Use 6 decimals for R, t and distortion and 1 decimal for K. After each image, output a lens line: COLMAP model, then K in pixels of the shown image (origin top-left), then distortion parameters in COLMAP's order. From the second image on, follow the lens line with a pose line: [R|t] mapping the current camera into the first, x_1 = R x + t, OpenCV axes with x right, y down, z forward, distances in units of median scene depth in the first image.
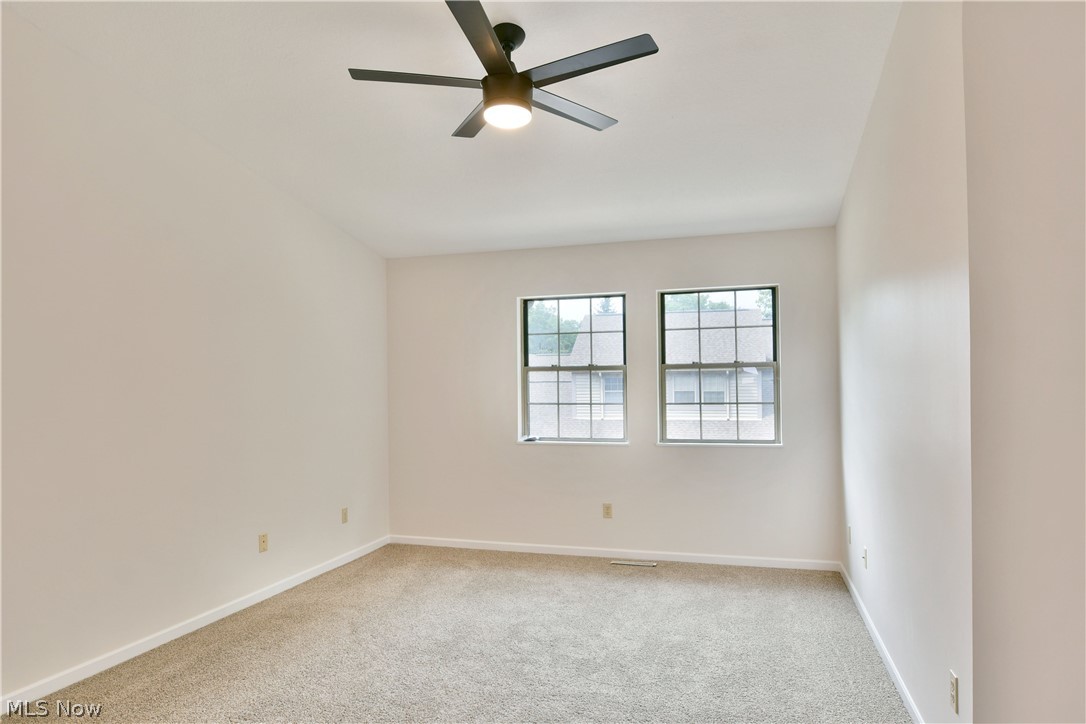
lens RADIAL K [[665.9, 0, 535.7], [0, 665.9, 391.1], [0, 0, 1]] dist [-0.015665, -0.005870]
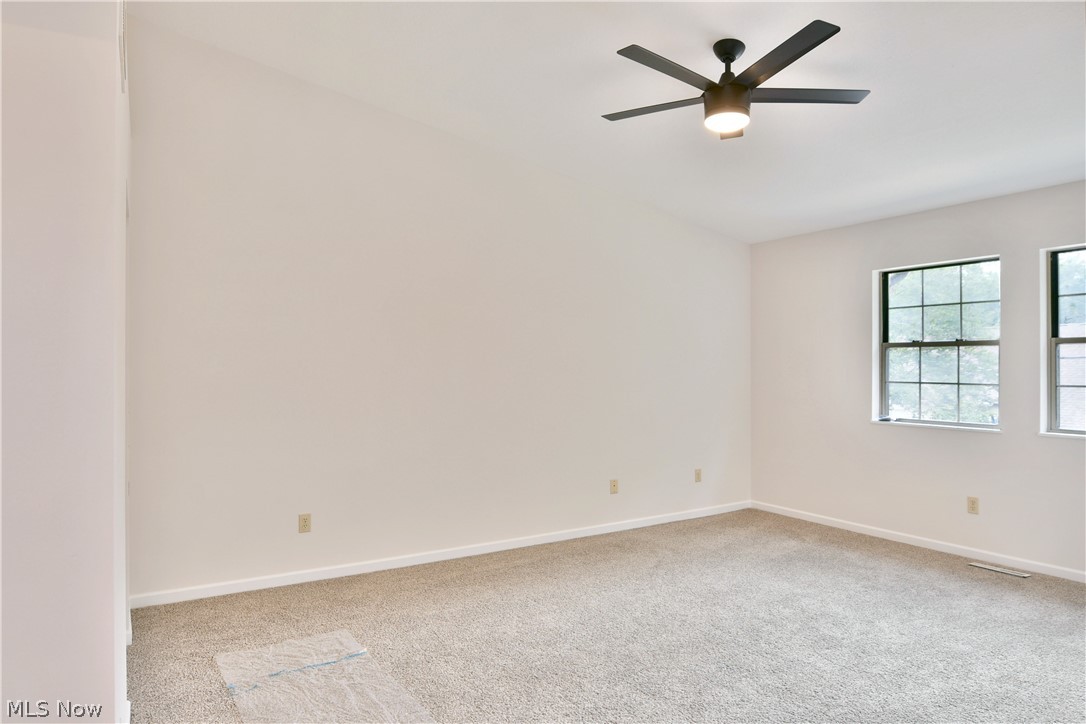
lens RADIAL K [[665.9, 0, 562.5], [0, 665.9, 379.3], [0, 0, 1]] dist [-0.015665, -0.005870]
pose [[0.762981, 0.025230, -0.645929, 0.302580], [-0.008441, 0.999542, 0.029072, -0.010118], [0.646366, -0.016730, 0.762844, -0.020601]]
